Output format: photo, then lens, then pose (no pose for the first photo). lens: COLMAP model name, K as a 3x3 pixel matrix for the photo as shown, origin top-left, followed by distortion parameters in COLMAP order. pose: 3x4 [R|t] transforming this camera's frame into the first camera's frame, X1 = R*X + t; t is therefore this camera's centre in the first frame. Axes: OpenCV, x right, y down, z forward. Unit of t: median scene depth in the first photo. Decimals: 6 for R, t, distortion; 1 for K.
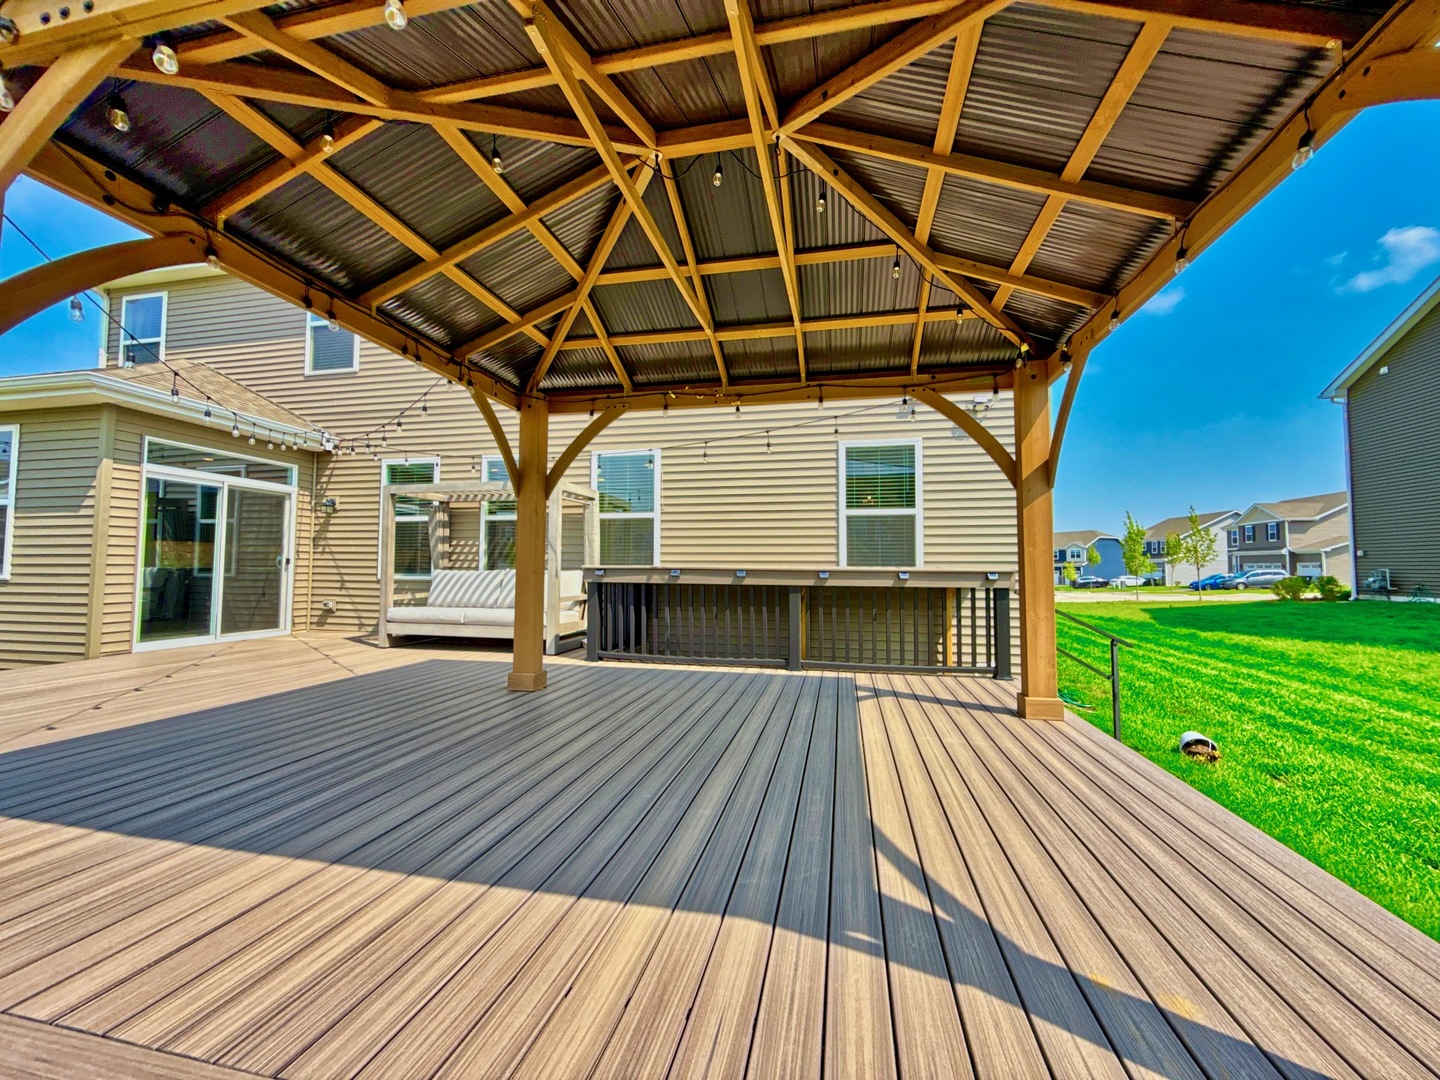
lens RADIAL K [[574.1, 0, 720.0], [0, 574.1, 540.0], [0, 0, 1]] dist [-0.001116, -0.000050]
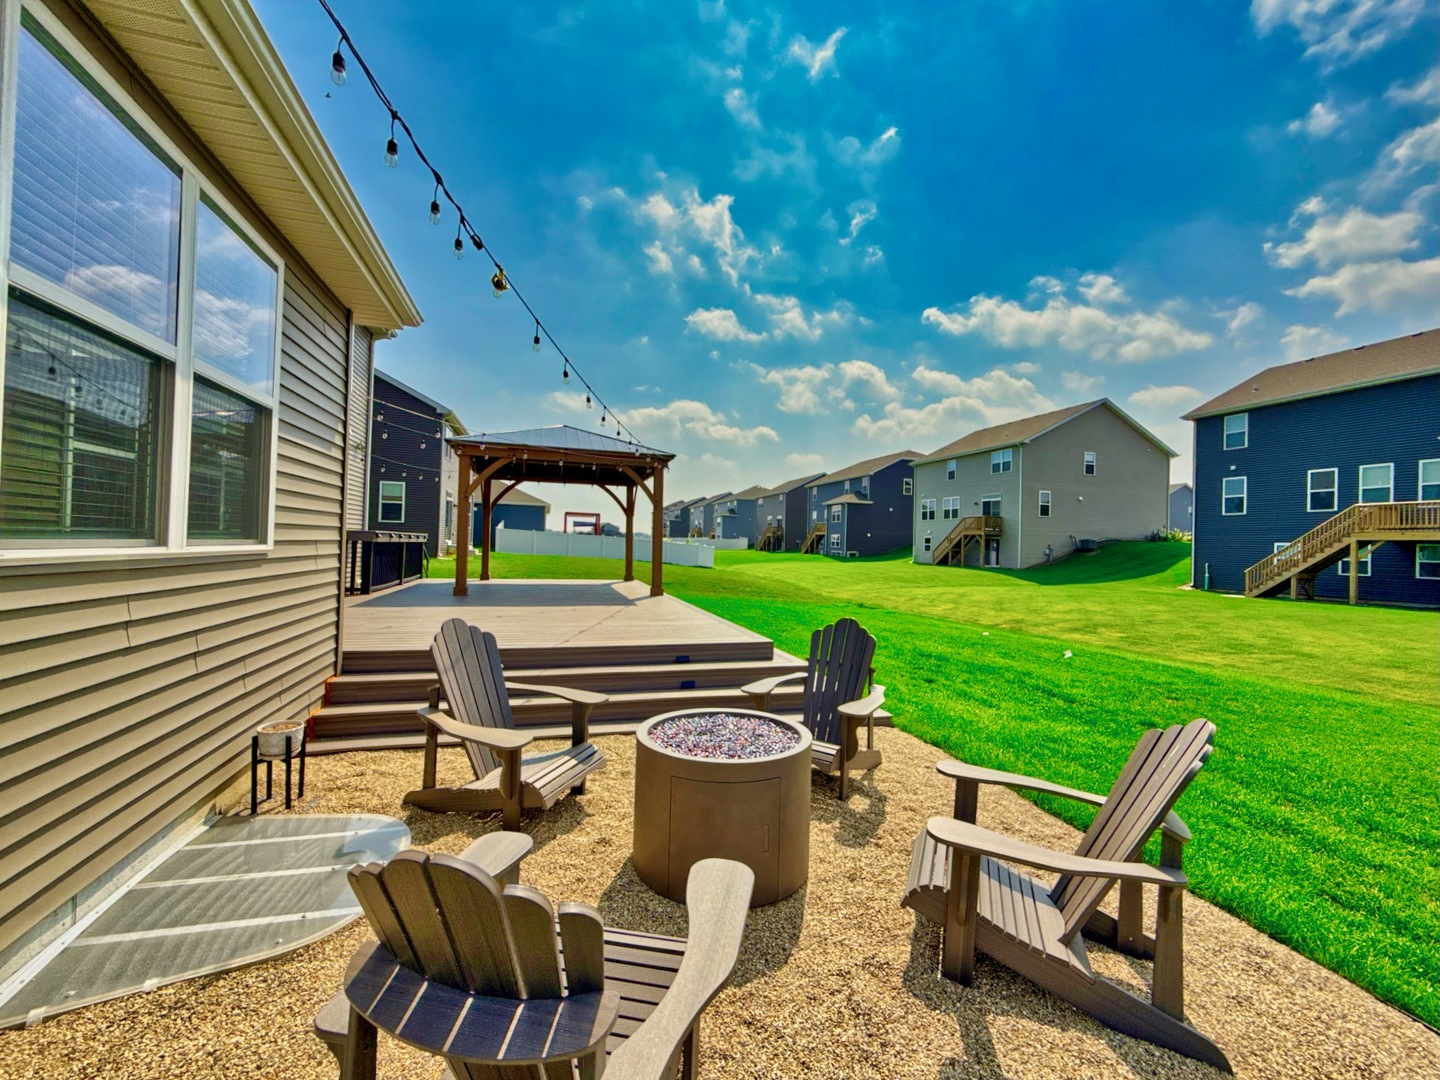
lens RADIAL K [[584.3, 0, 720.0], [0, 584.3, 540.0], [0, 0, 1]] dist [-0.000428, -0.000021]
pose [[-0.473516, -0.011633, 0.880708, -1.524562], [-0.073168, 0.996976, -0.026170, 0.032063], [-0.877741, -0.076831, -0.472935, 0.710081]]
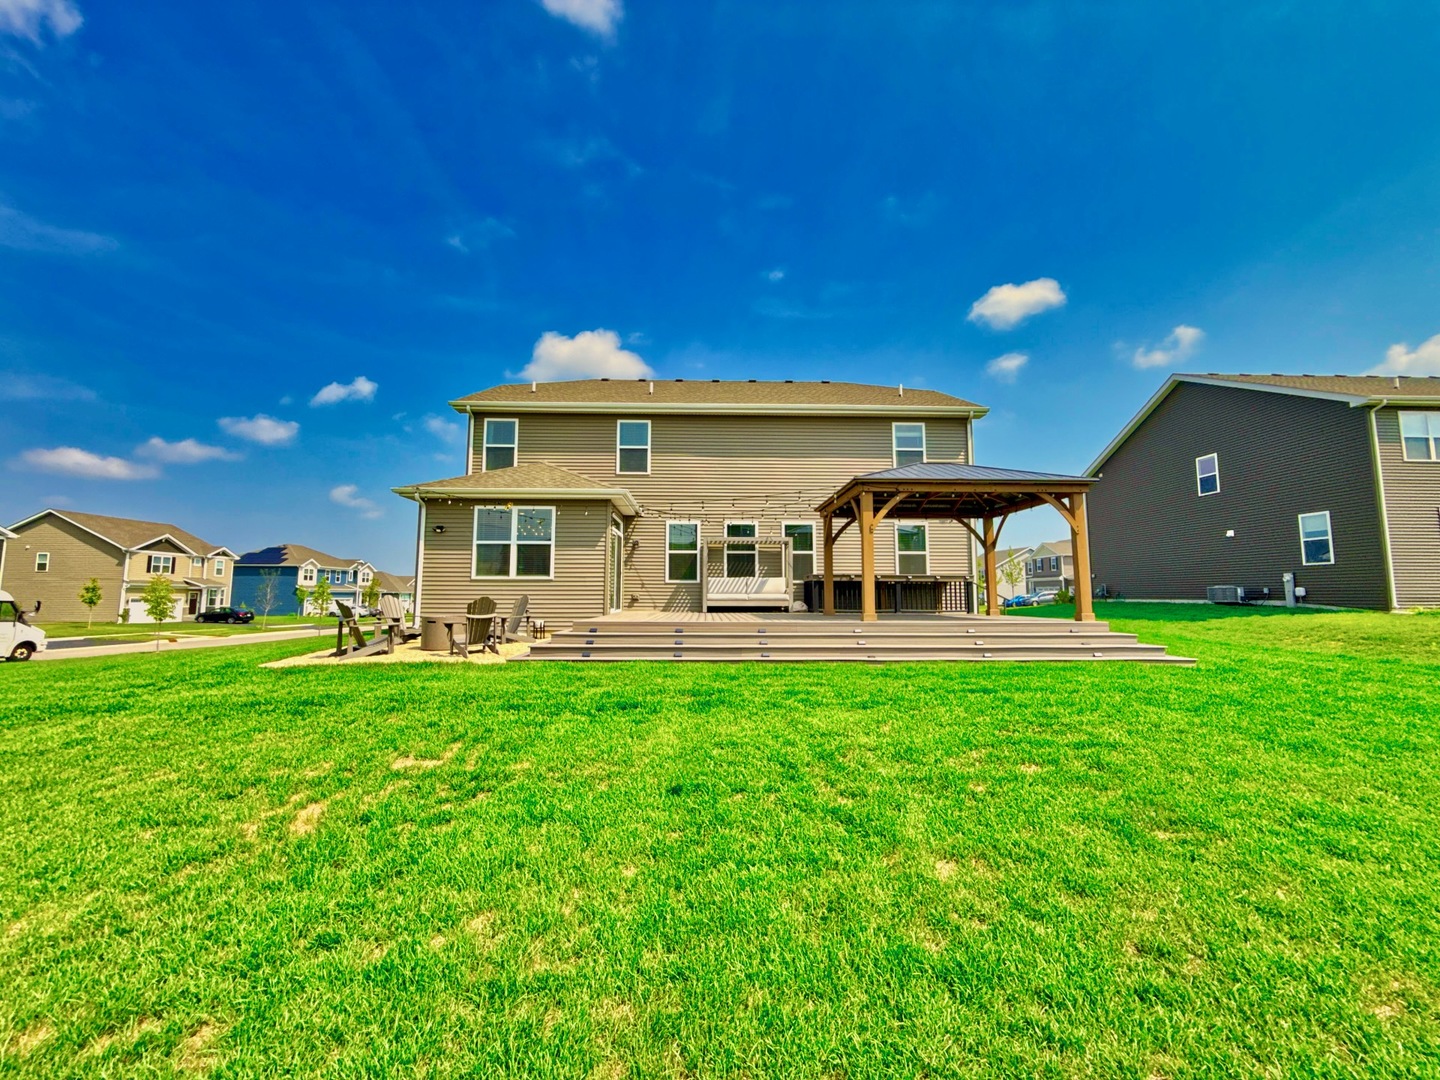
lens RADIAL K [[574.1, 0, 720.0], [0, 574.1, 540.0], [0, 0, 1]] dist [-0.001116, -0.000050]
pose [[0.971542, 0.019238, 0.236085, -0.913011], [-0.007829, 0.998760, -0.049167, 0.018467], [-0.236739, 0.045919, 0.970488, -0.972918]]
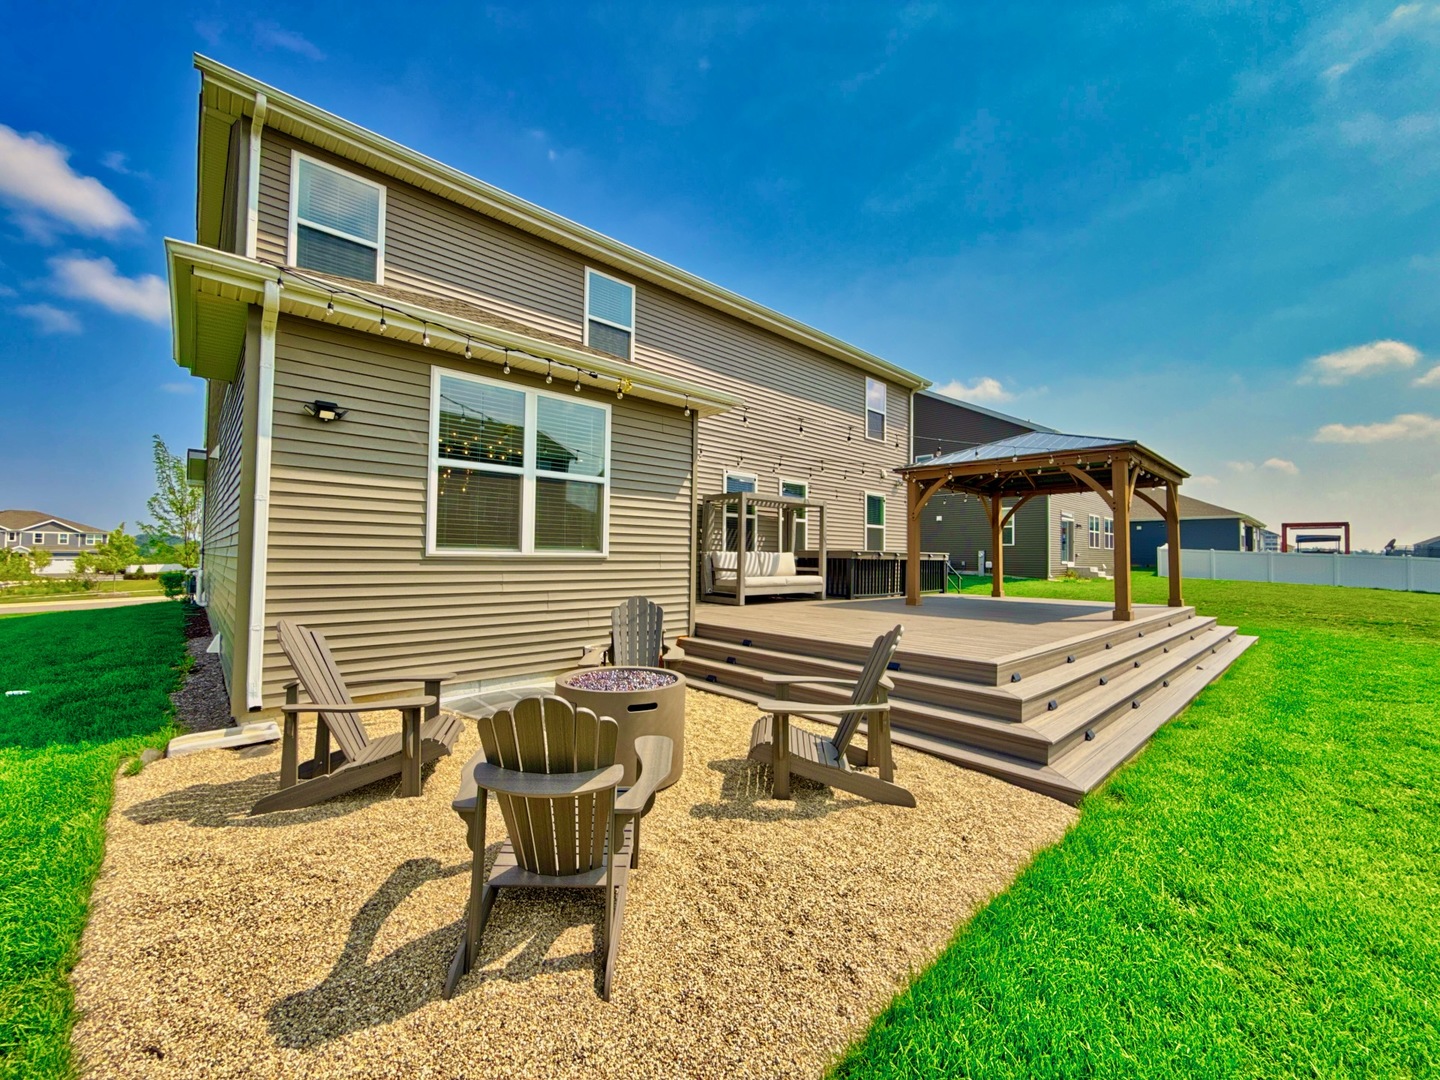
lens RADIAL K [[567.5, 0, 720.0], [0, 567.5, 540.0], [0, 0, 1]] dist [-0.013551, -0.000112]
pose [[0.574984, 0.025035, 0.817781, -1.550660], [-0.046290, 0.998926, 0.001966, 0.021049], [-0.816854, -0.038985, 0.575526, 0.209565]]
